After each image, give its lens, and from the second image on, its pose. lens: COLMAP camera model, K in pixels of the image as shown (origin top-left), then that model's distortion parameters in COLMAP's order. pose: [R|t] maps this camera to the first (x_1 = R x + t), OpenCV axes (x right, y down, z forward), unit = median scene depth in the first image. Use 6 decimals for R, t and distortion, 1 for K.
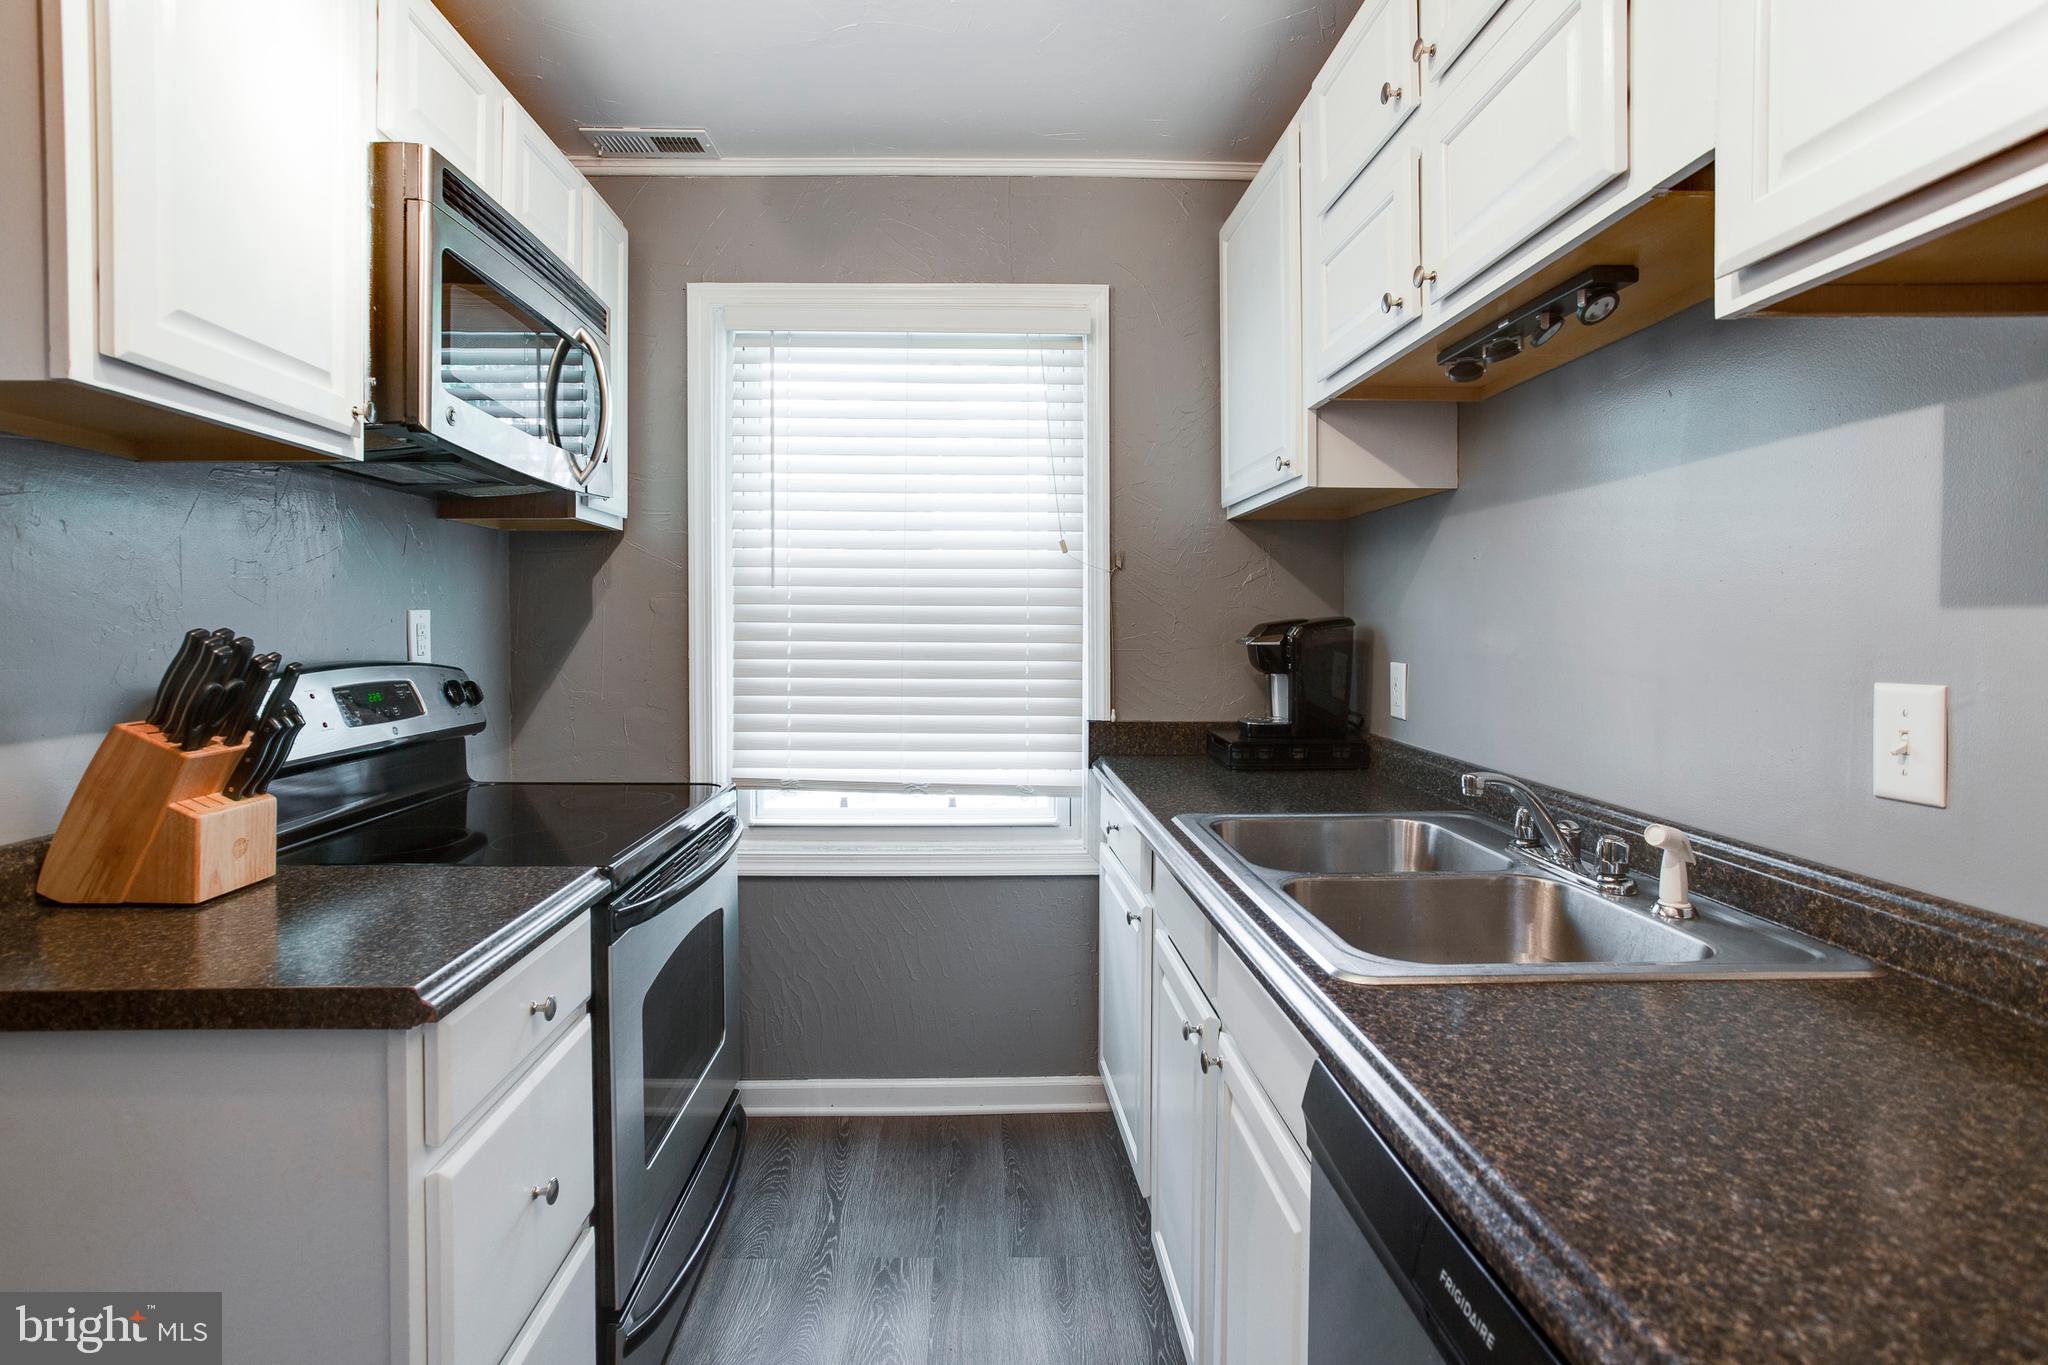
lens RADIAL K [[979.8, 0, 870.2], [0, 979.8, 624.6], [0, 0, 1]] dist [-0.047866, 0.021497]
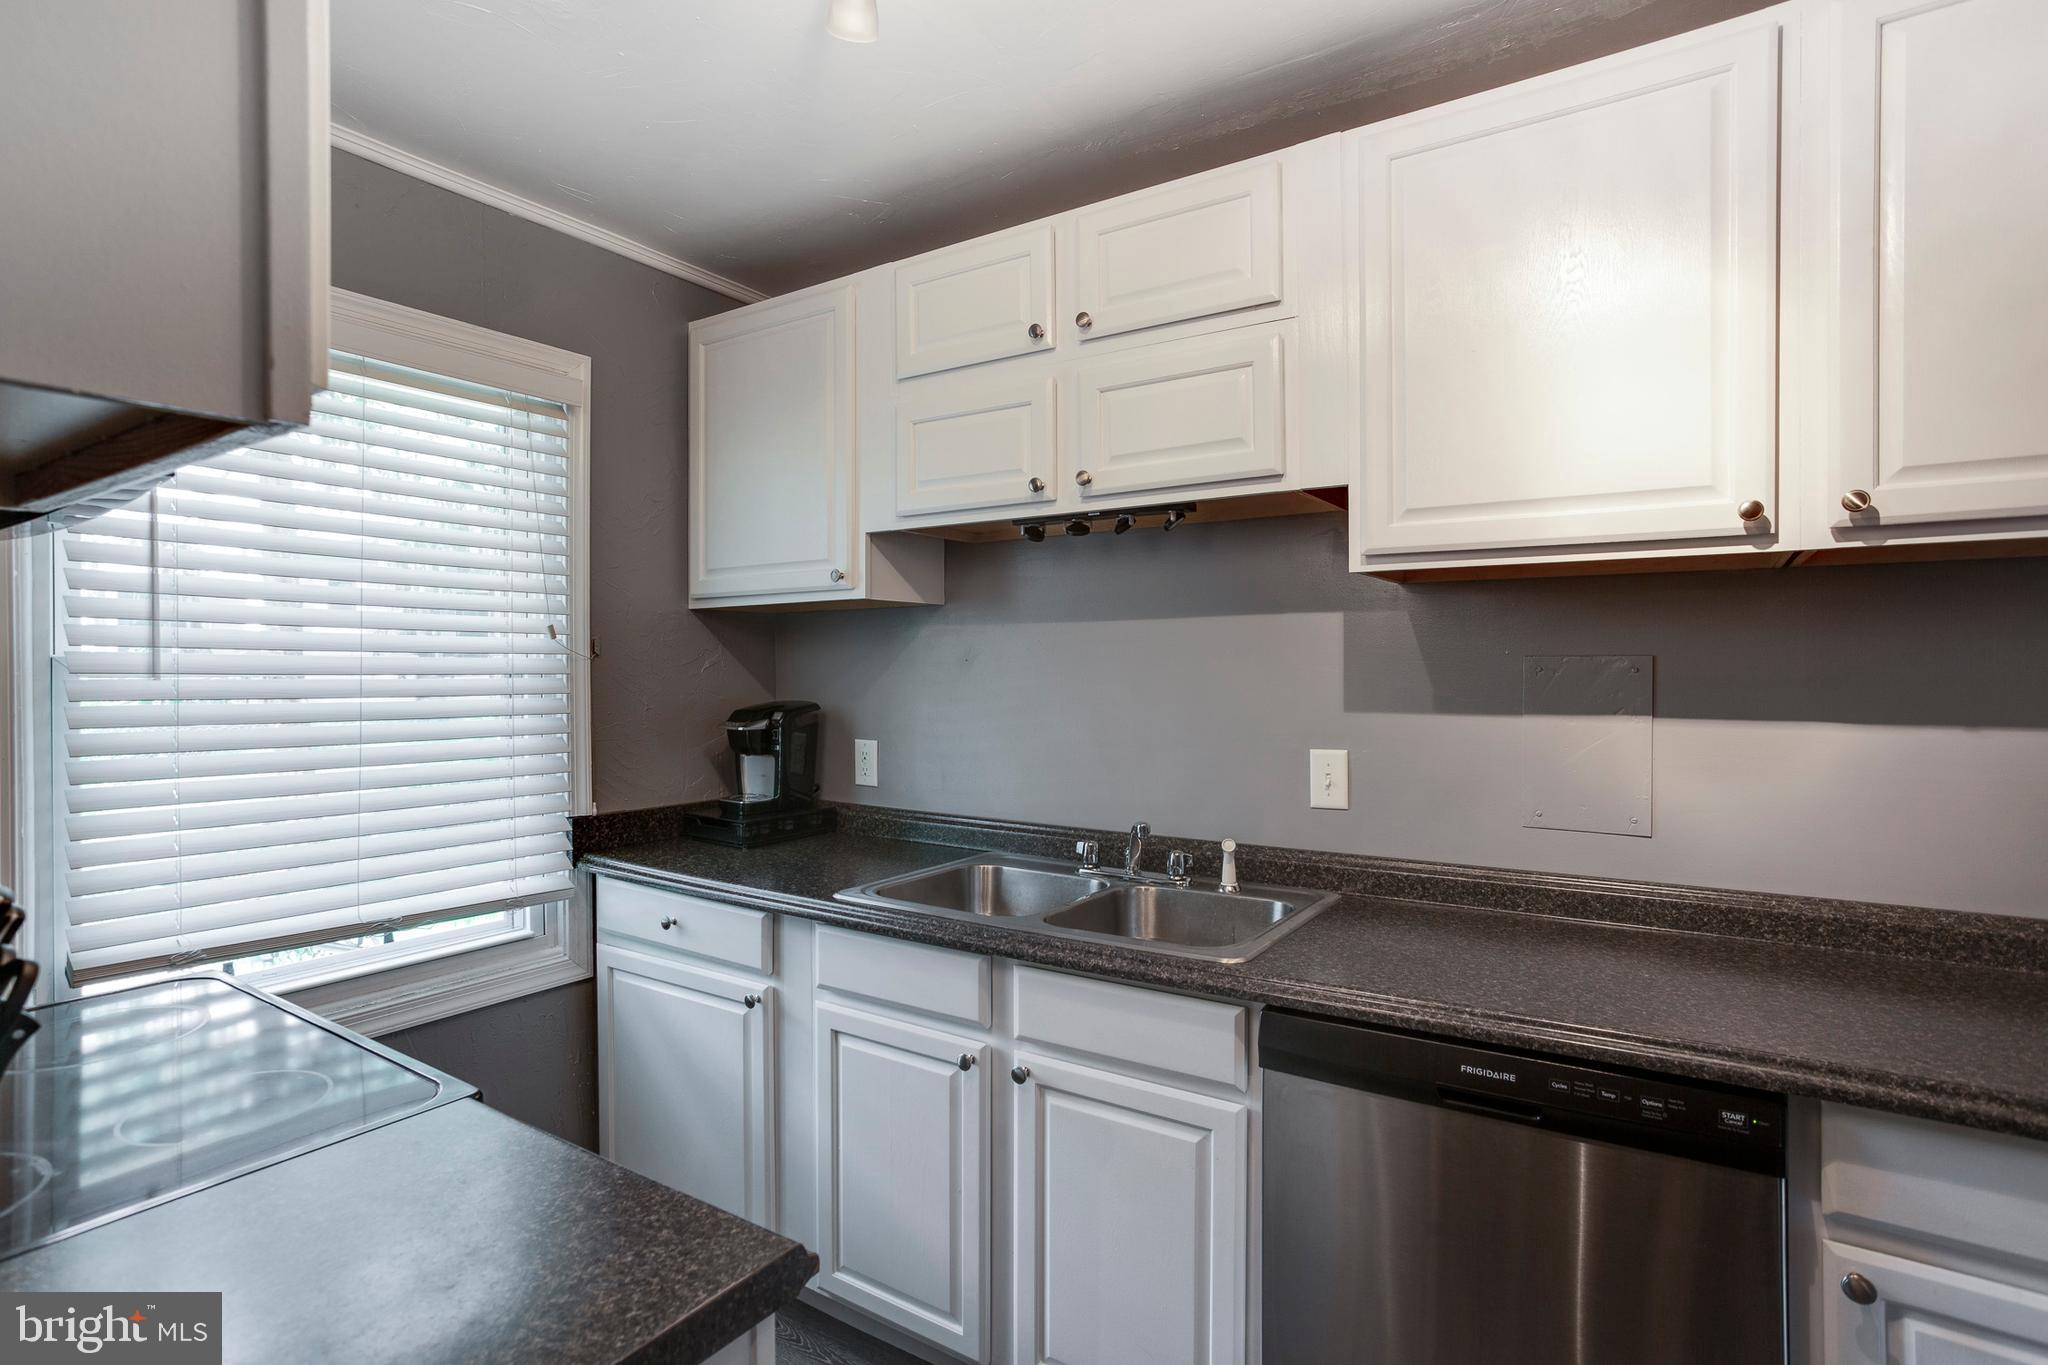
lens RADIAL K [[1003.0, 0, 1012.8], [0, 1003.0, 677.3], [0, 0, 1]] dist [-0.050114, 0.034790]
pose [[0.572913, -0.007800, 0.819579, -0.342574], [0.012573, 0.999921, 0.000727, -0.034189], [-0.819519, 0.009888, 0.572966, 0.116280]]
